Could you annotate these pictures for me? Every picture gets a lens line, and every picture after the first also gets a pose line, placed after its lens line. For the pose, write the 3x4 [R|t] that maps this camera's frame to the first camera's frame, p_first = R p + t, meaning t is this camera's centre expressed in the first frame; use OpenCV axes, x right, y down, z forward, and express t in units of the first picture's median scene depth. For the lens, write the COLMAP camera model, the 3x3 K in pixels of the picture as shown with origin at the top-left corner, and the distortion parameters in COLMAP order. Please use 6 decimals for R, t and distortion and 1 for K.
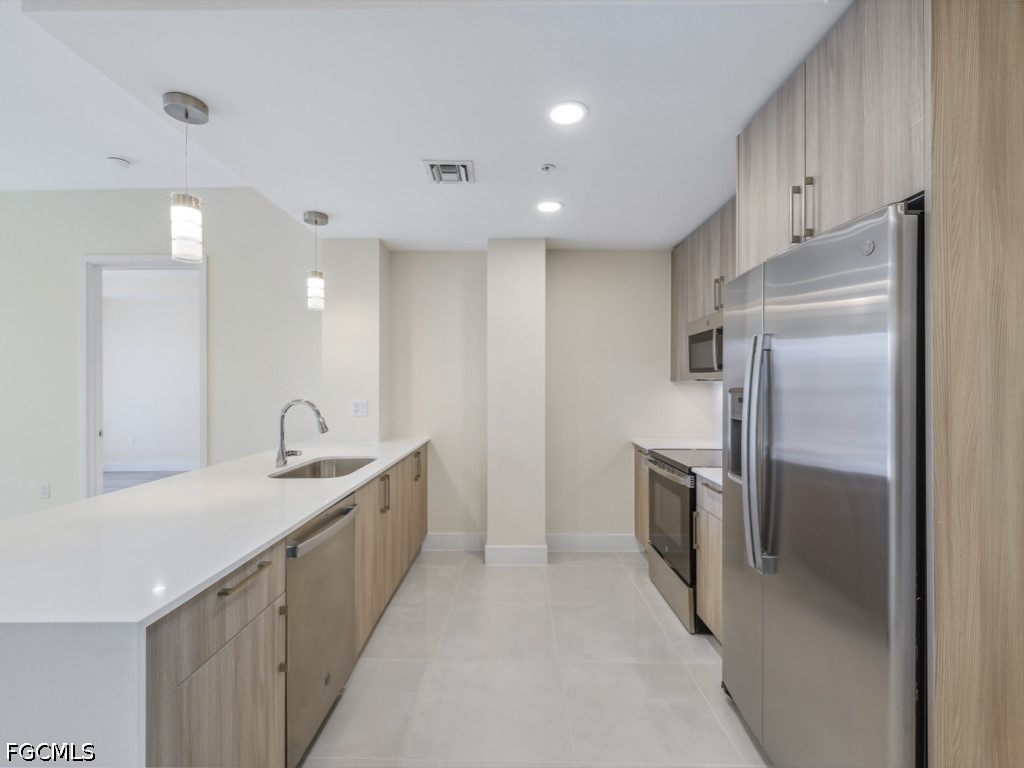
lens RADIAL K [[457.0, 0, 505.2], [0, 457.0, 383.5], [0, 0, 1]] dist [-0.001041, -0.000141]
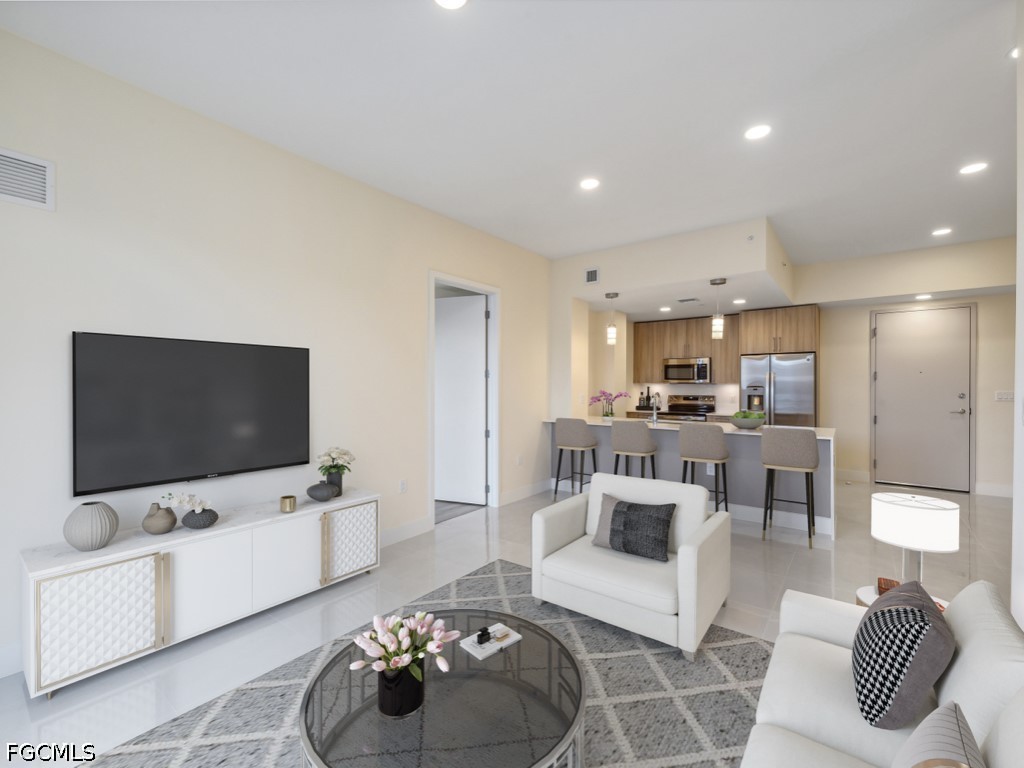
lens RADIAL K [[443.1, 0, 517.1], [0, 443.1, 385.0], [0, 0, 1]] dist [0.003767, -0.000590]
pose [[0.593789, -0.003064, 0.804615, -2.086700], [-0.001167, 0.999988, 0.004669, -0.006551], [-0.804620, -0.003711, 0.593779, 0.249101]]
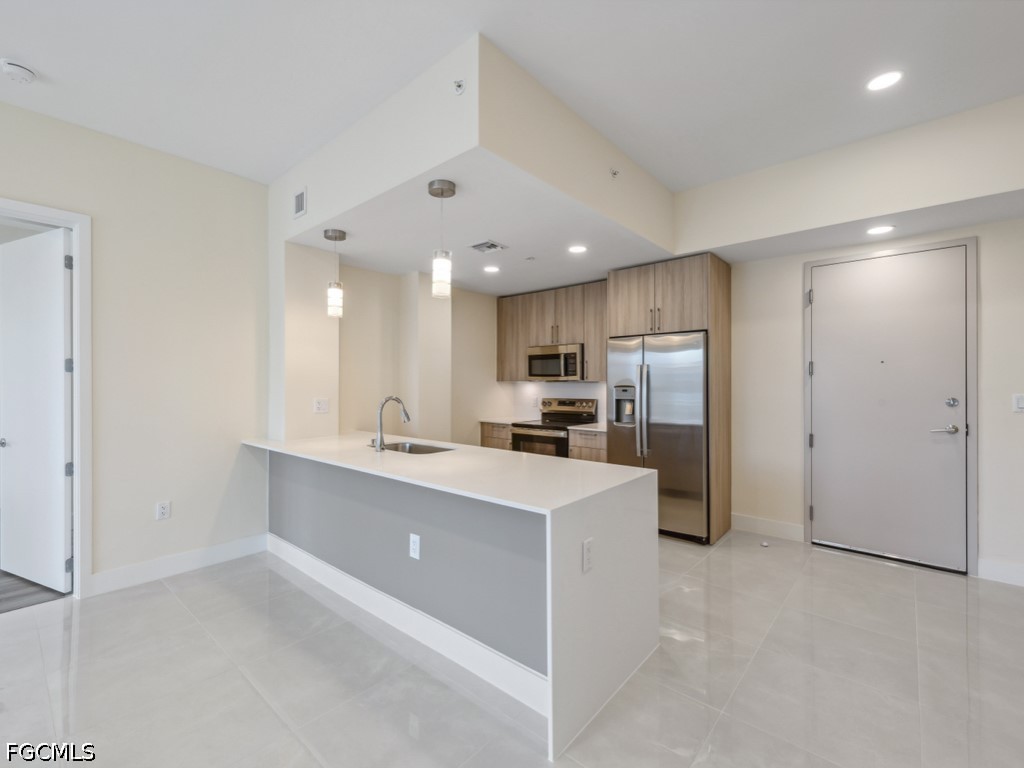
lens RADIAL K [[443.1, 0, 514.6], [0, 443.1, 381.9], [0, 0, 1]] dist [0.003767, -0.000590]
pose [[0.639903, 0.001148, 0.768454, -0.962966], [0.000393, 0.999998, -0.001821, -0.001206], [-0.768455, 0.001467, 0.639902, -0.020819]]
